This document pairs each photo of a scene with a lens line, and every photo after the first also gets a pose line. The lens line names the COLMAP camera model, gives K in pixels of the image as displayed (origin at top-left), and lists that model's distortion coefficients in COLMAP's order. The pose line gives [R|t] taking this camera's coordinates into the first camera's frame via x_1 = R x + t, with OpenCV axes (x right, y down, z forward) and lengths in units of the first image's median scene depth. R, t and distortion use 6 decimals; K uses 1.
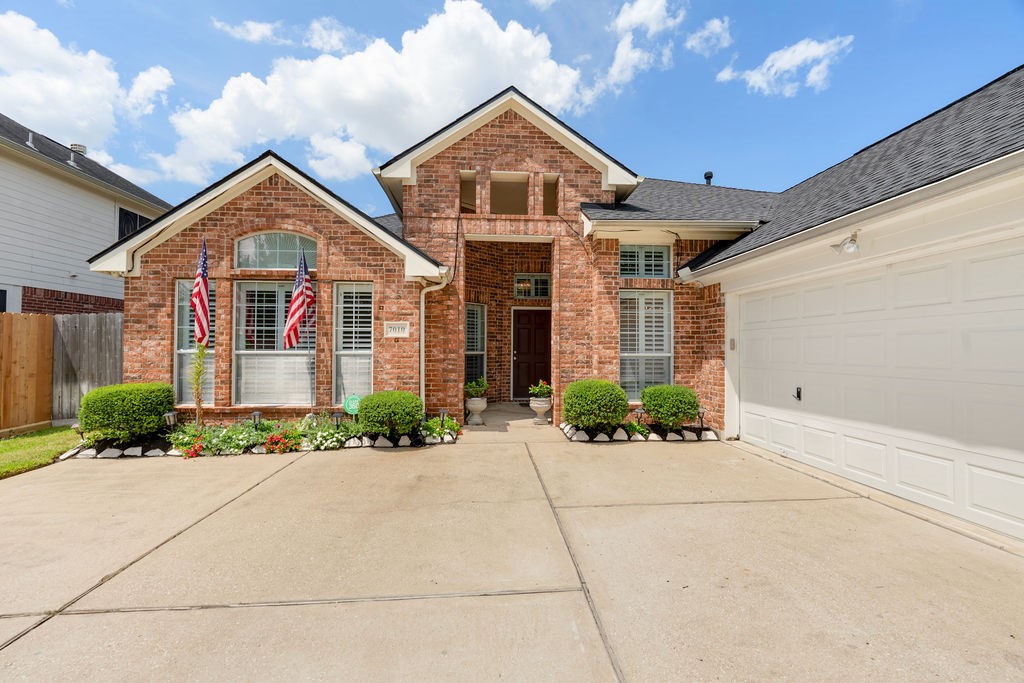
lens RADIAL K [[451.1, 0, 508.8], [0, 451.1, 340.4], [0, 0, 1]] dist [0.001843, -0.001401]
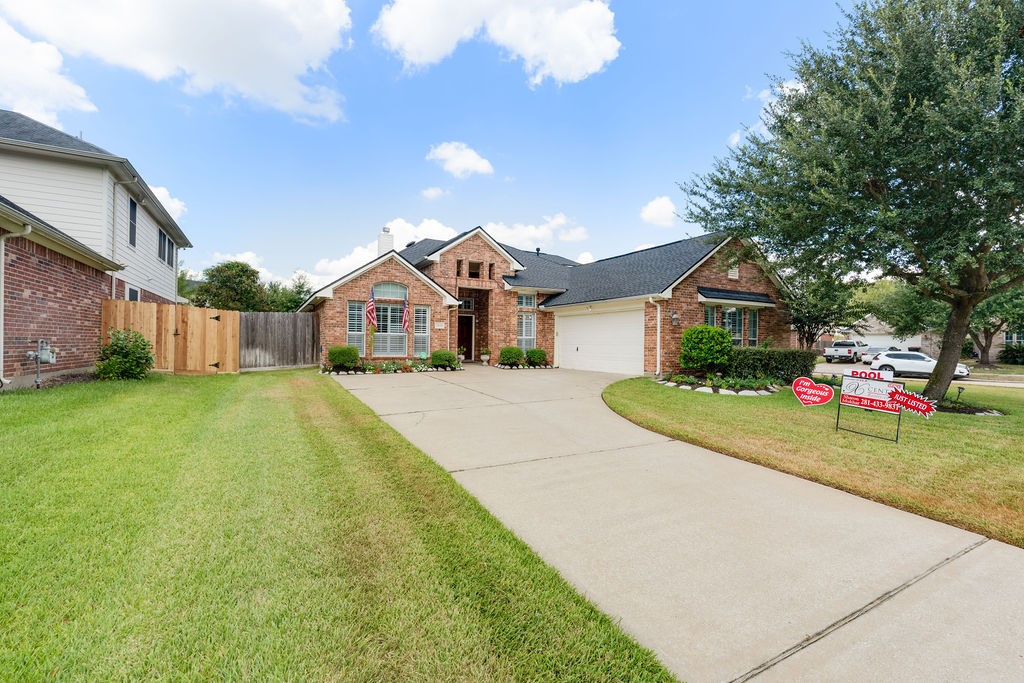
lens RADIAL K [[451.1, 0, 514.5], [0, 451.1, 342.3], [0, 0, 1]] dist [0.001843, -0.001401]
pose [[0.901868, 0.008132, 0.431936, -0.850483], [-0.015988, 0.999766, 0.014561, 0.023944], [-0.431716, -0.020038, 0.901787, -1.260228]]
